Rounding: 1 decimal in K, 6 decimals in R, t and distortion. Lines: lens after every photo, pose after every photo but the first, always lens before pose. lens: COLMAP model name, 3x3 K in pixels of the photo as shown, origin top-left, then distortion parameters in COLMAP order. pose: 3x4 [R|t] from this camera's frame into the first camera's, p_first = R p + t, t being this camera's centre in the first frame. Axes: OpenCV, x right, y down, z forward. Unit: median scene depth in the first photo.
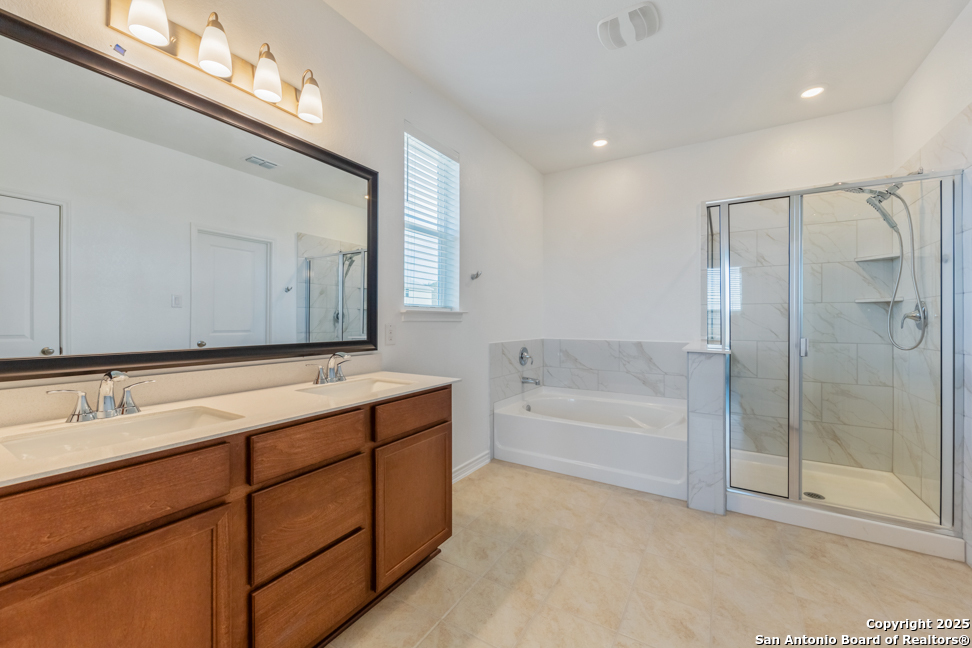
lens RADIAL K [[387.0, 0, 485.3], [0, 387.0, 317.4], [0, 0, 1]] dist [-0.001859, -0.000148]
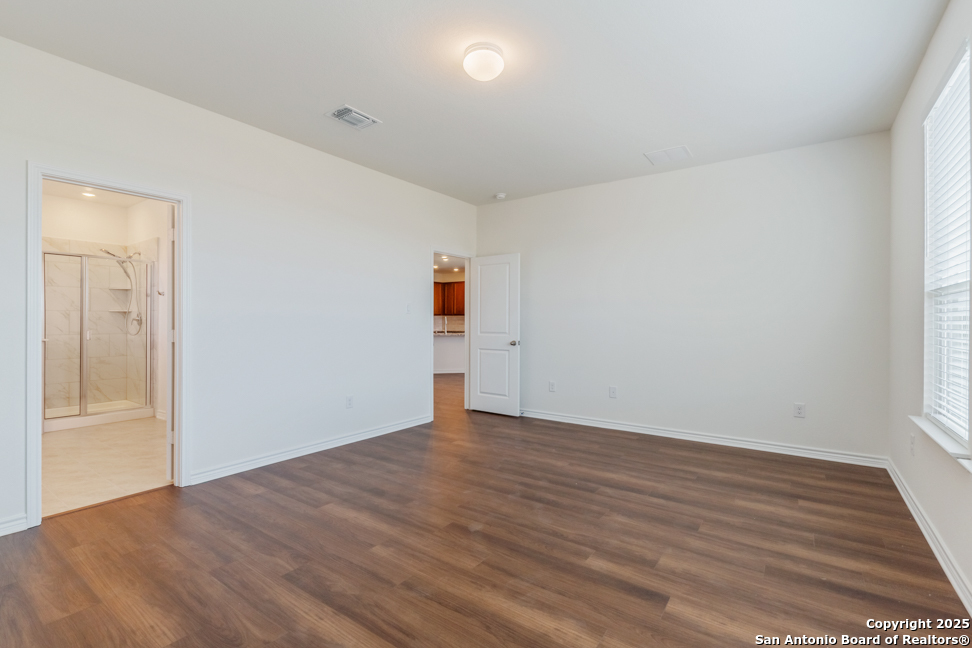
lens RADIAL K [[440.4, 0, 485.8], [0, 440.4, 322.2], [0, 0, 1]] dist [0.000891, -0.000824]
pose [[0.056045, -0.005564, 0.998413, -1.249744], [-0.006383, 0.999962, 0.005931, -0.014114], [-0.998408, -0.006705, 0.056007, -1.096762]]
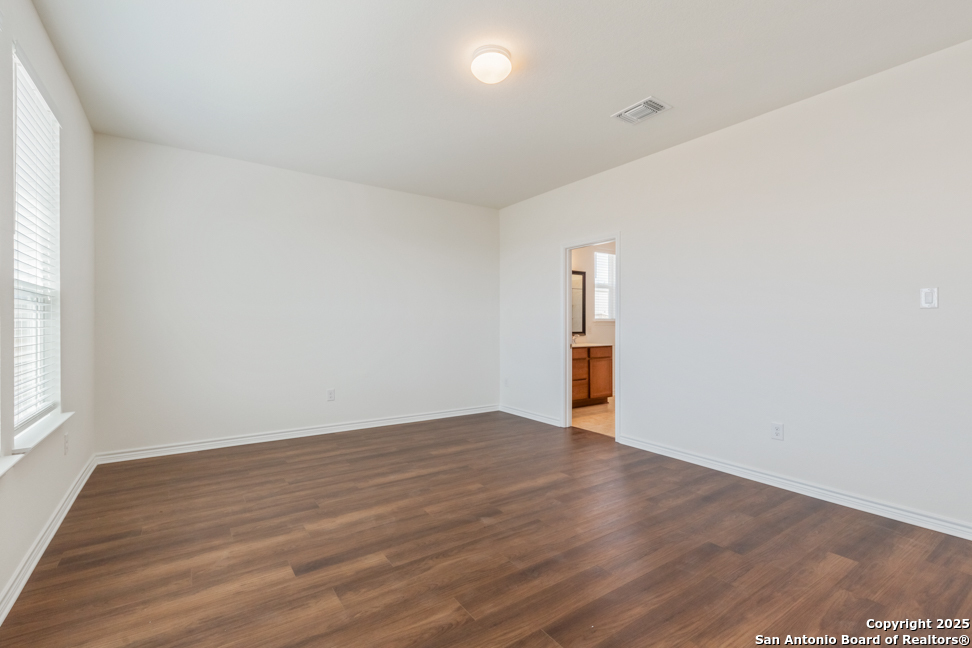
lens RADIAL K [[440.4, 0, 485.4], [0, 440.4, 318.7], [0, 0, 1]] dist [0.000891, -0.000824]
pose [[0.920921, -0.006159, -0.389701, 0.275371], [0.003576, 0.999967, -0.007354, -0.009827], [0.389733, 0.005379, 0.920912, -2.060837]]
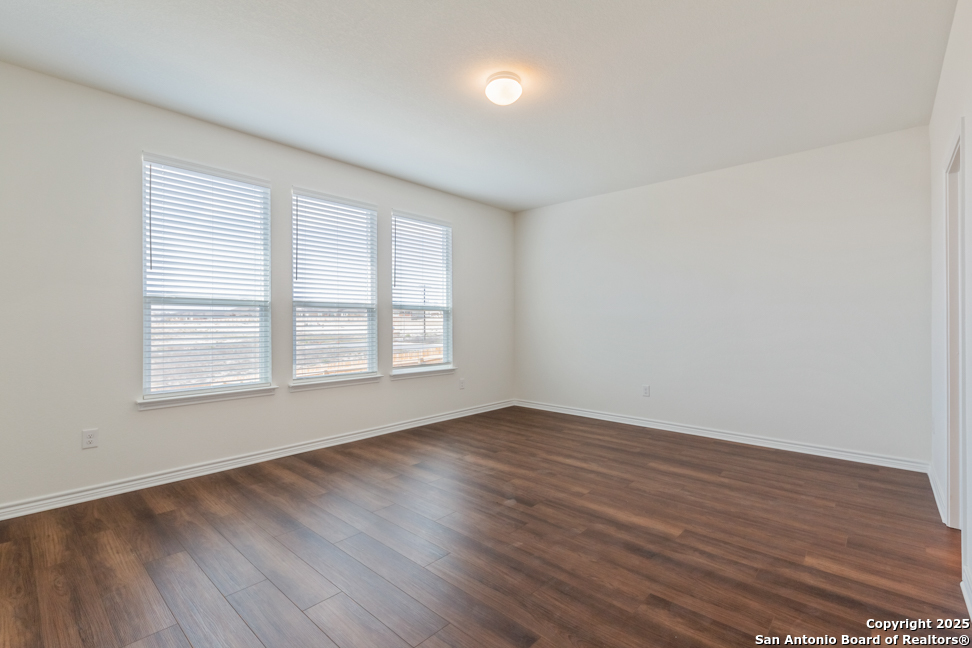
lens RADIAL K [[440.4, 0, 482.5], [0, 440.4, 321.8], [0, 0, 1]] dist [0.000891, -0.000824]
pose [[-0.177239, -0.005368, -0.984153, 1.075080], [0.004149, 0.999972, -0.006201, -0.001117], [0.984159, -0.005182, -0.177212, -0.868240]]
